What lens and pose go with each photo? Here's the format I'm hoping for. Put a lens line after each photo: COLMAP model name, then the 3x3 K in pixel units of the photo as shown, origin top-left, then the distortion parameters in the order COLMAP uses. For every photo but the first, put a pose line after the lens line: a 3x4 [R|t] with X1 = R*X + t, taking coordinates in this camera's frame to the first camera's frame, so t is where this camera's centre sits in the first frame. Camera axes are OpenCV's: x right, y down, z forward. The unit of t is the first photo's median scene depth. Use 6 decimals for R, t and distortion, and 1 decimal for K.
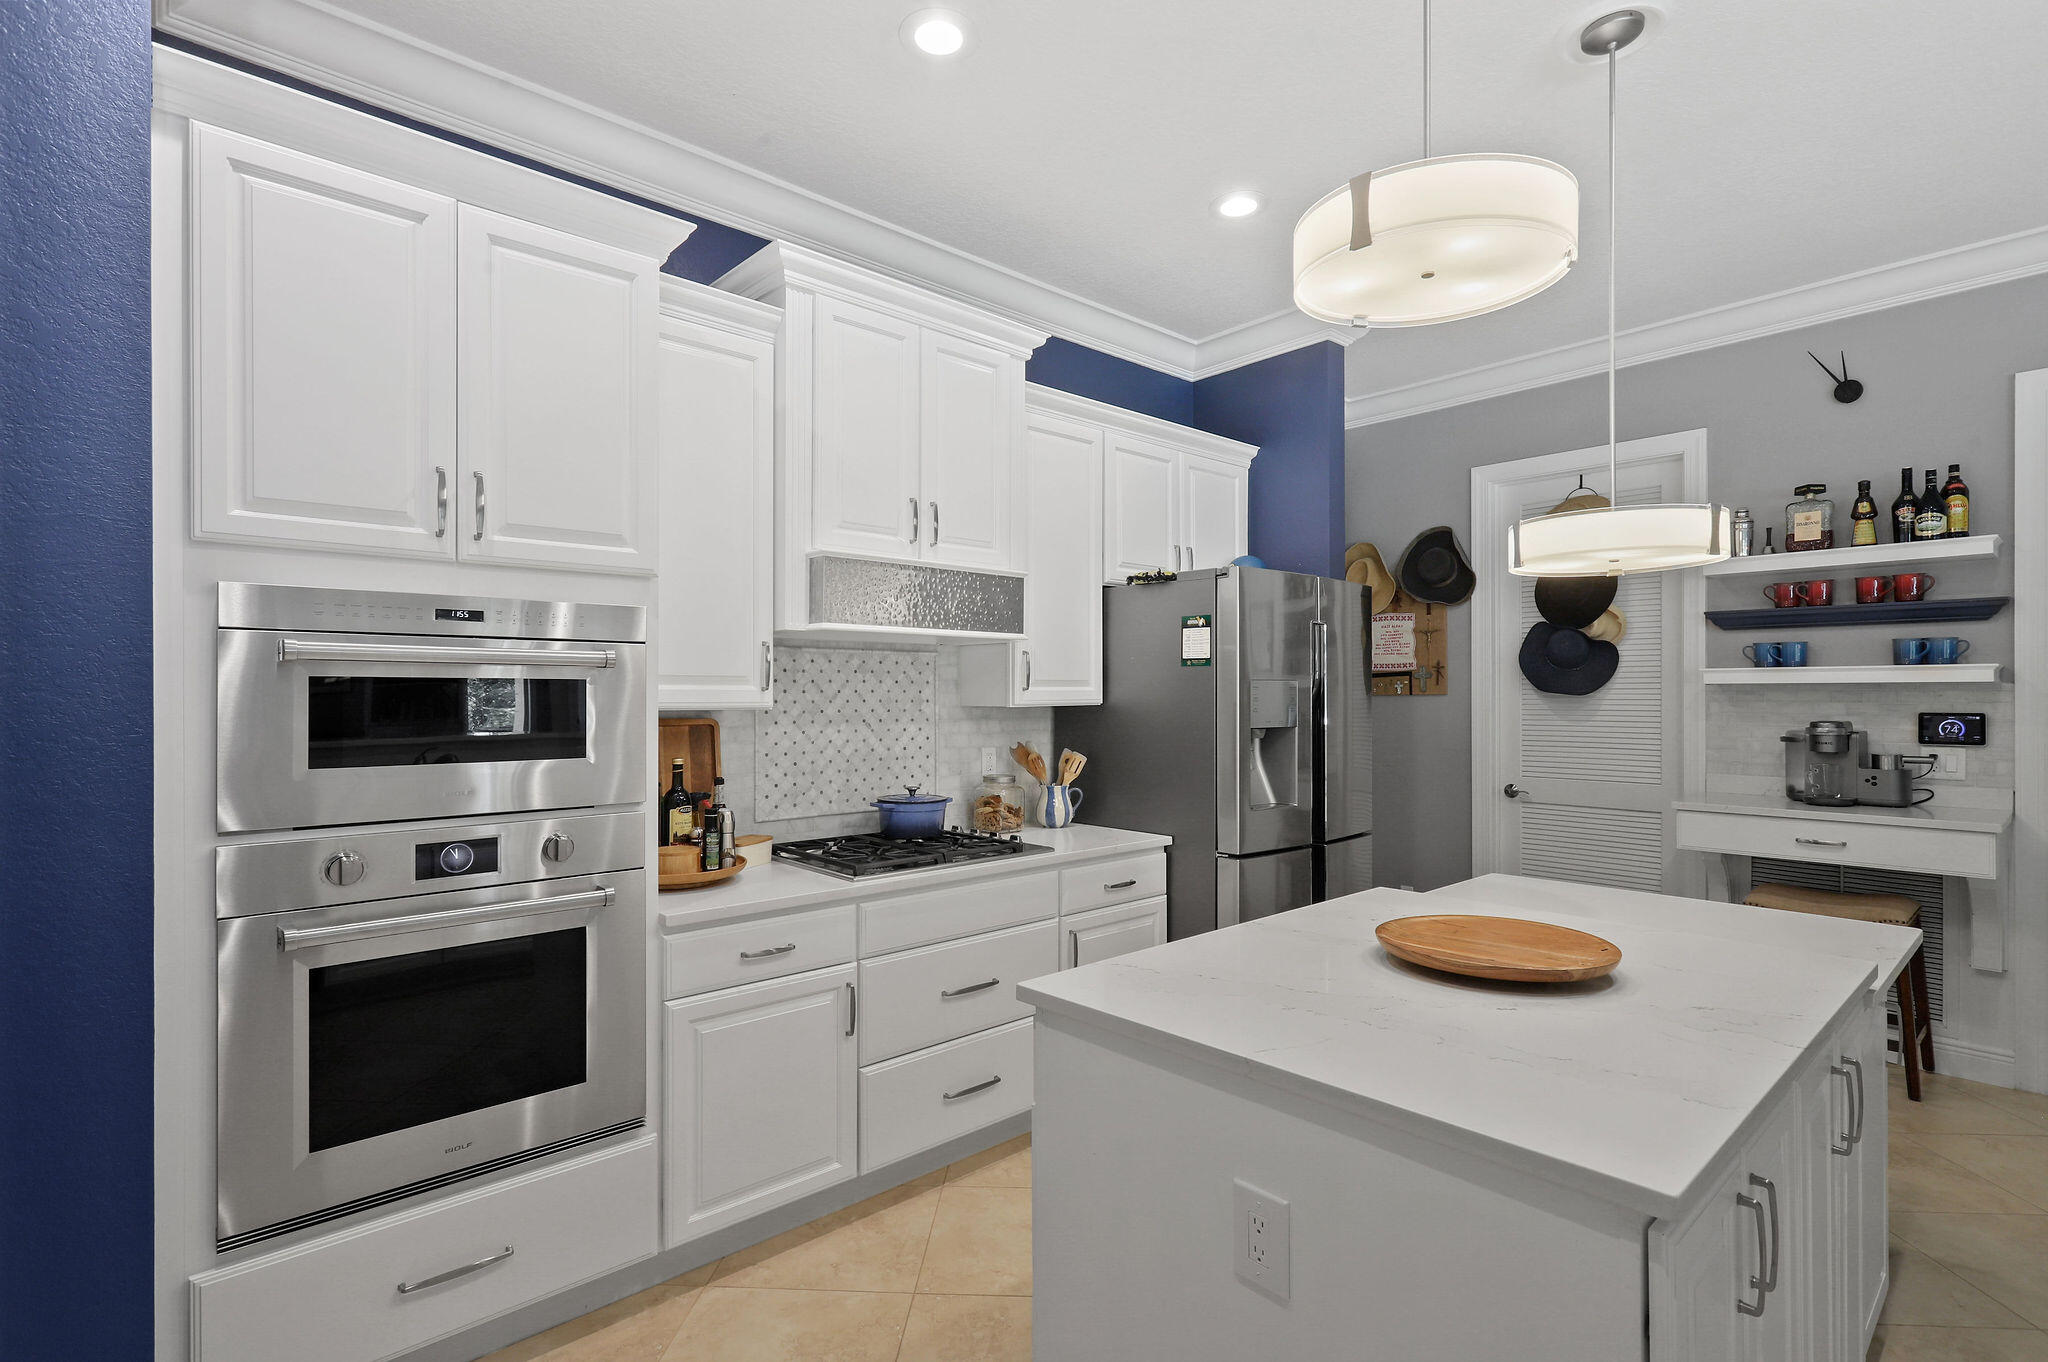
lens RADIAL K [[977.9, 0, 1027.1], [0, 977.9, 686.4], [0, 0, 1]] dist [-0.005272, 0.001211]
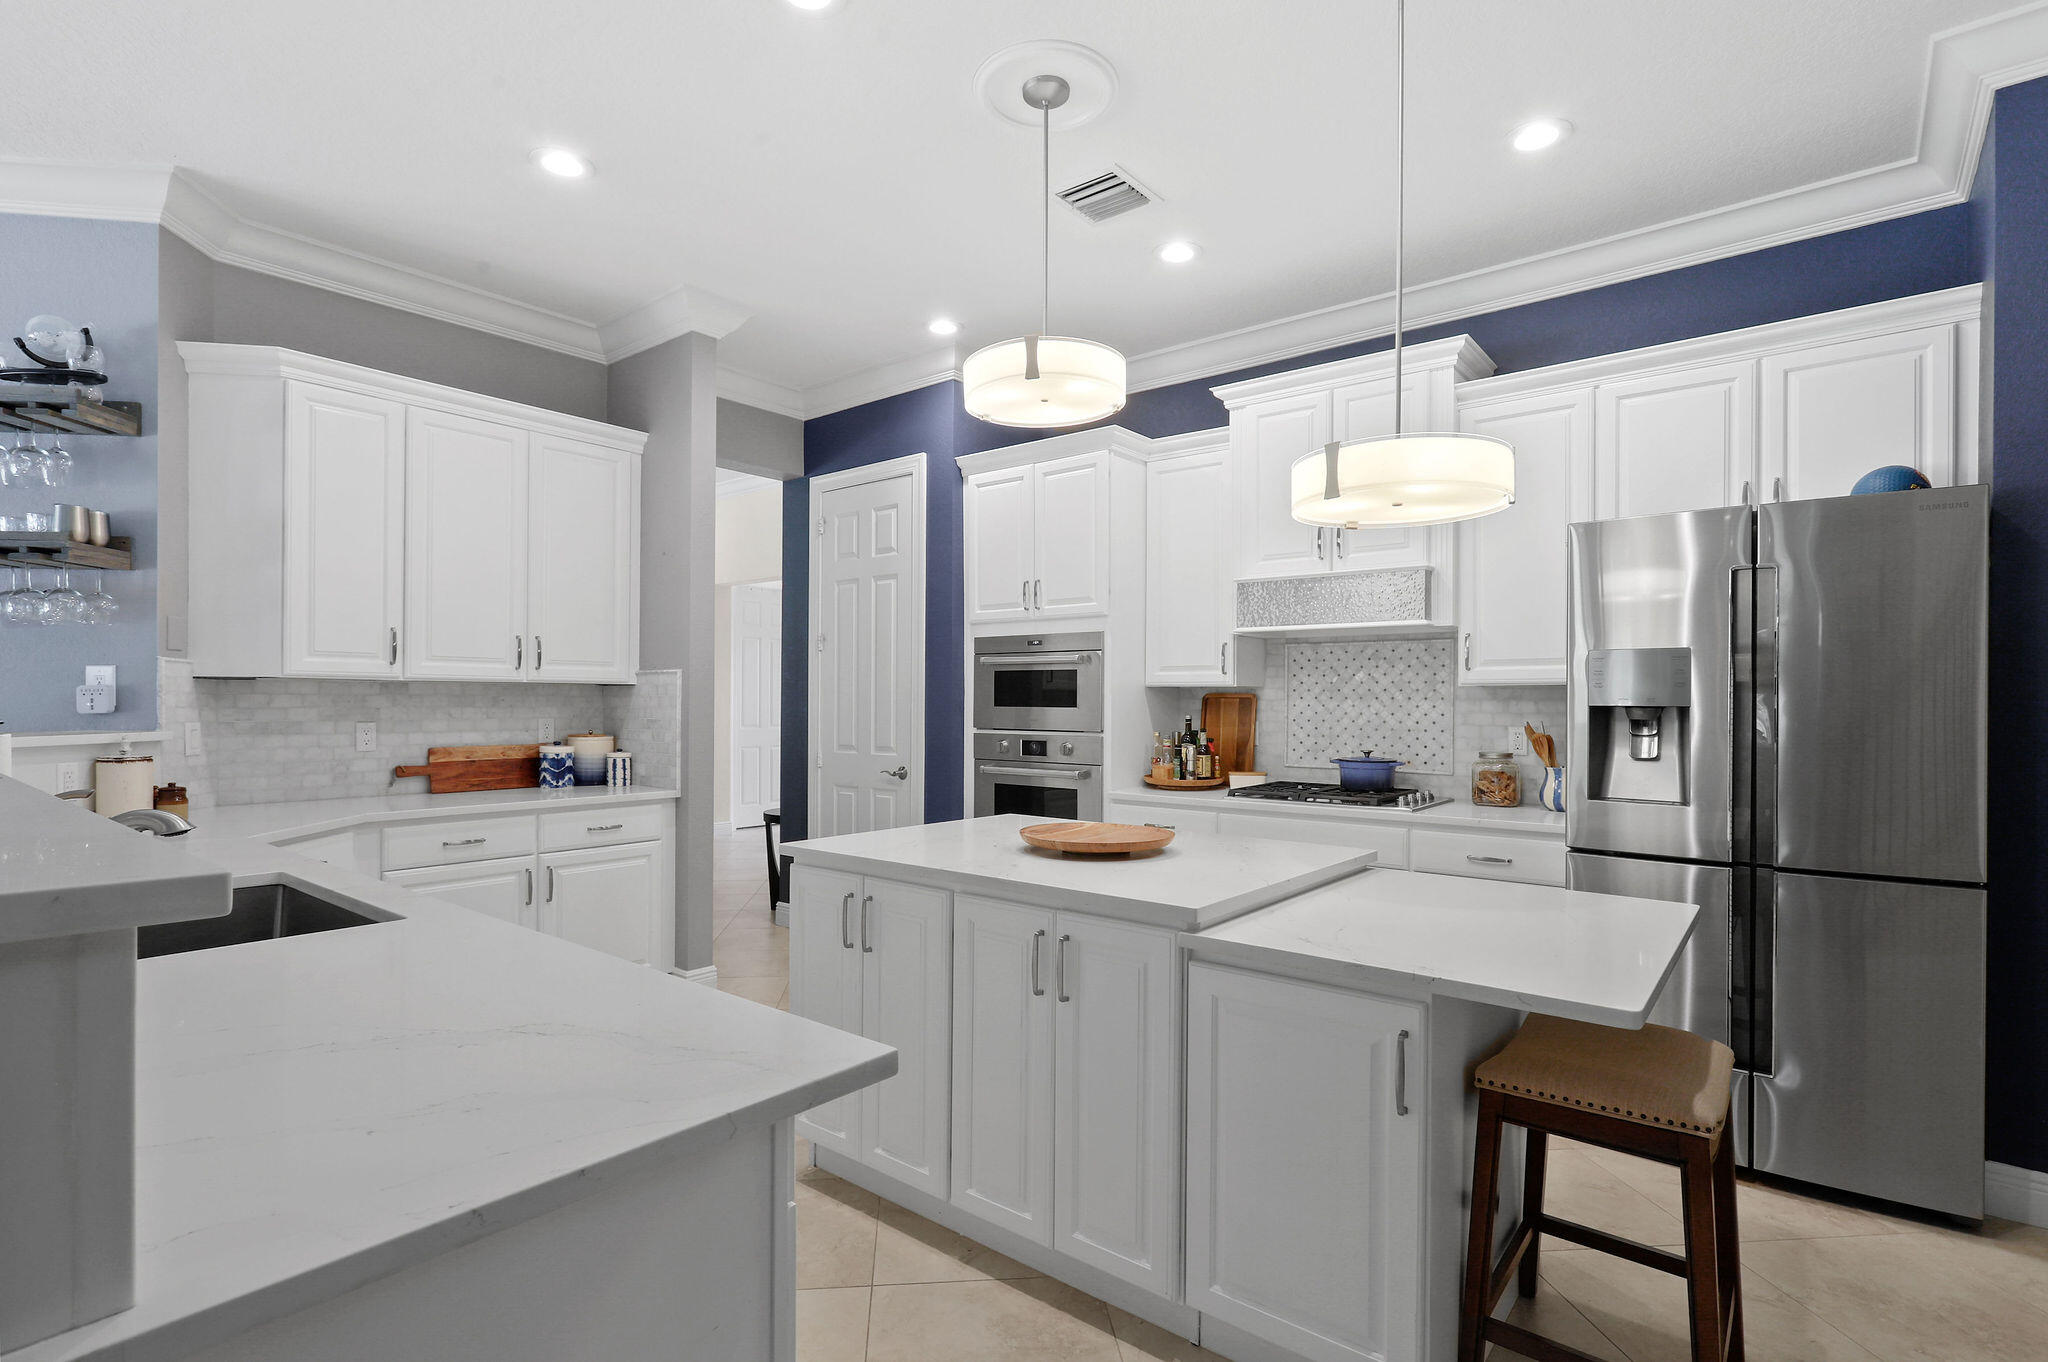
lens RADIAL K [[977.9, 0, 1029.9], [0, 977.9, 696.4], [0, 0, 1]] dist [-0.005272, 0.001211]
pose [[0.159747, -0.002500, -0.987155, 1.038515], [0.003120, 0.999993, -0.002028, 0.035498], [0.987153, -0.002756, 0.159754, 0.376967]]
